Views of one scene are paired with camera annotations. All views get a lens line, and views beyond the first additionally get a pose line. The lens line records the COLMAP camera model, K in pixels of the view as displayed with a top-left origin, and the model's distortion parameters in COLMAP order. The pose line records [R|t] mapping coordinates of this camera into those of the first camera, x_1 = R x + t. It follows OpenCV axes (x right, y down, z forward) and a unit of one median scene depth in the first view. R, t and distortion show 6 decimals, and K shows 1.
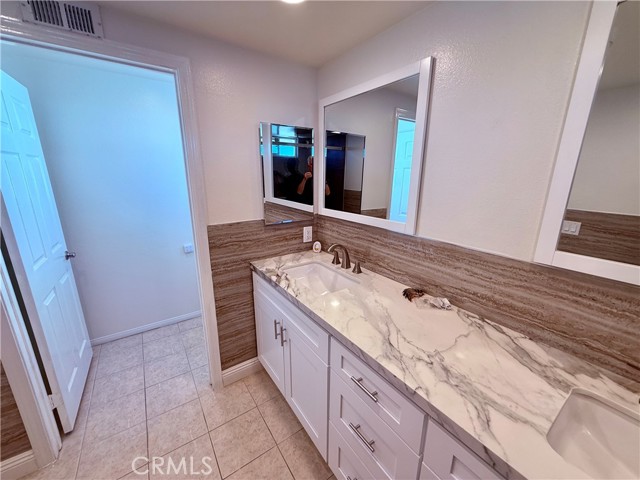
lens RADIAL K [[255.2, 0, 320.9], [0, 255.2, 237.7], [0, 0, 1]] dist [-0.002343, 0.001150]
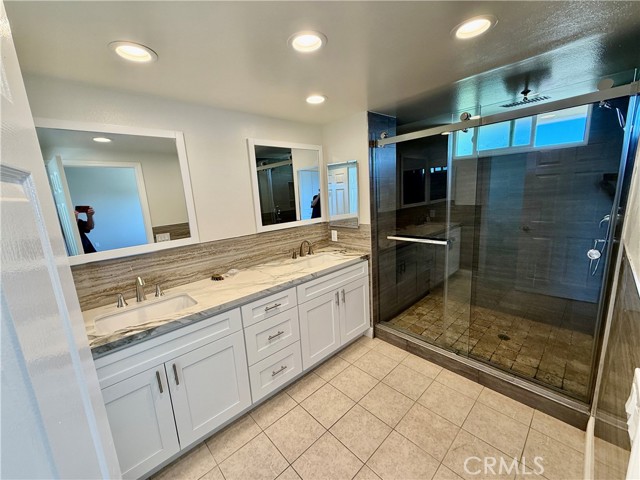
lens RADIAL K [[255.2, 0, 318.6], [0, 255.2, 241.4], [0, 0, 1]] dist [-0.002343, 0.001150]
pose [[-0.131049, -0.190529, 0.972895, -1.282182], [0.295815, 0.929137, 0.221806, -0.157359], [-0.946213, 0.316865, -0.065401, 0.486370]]
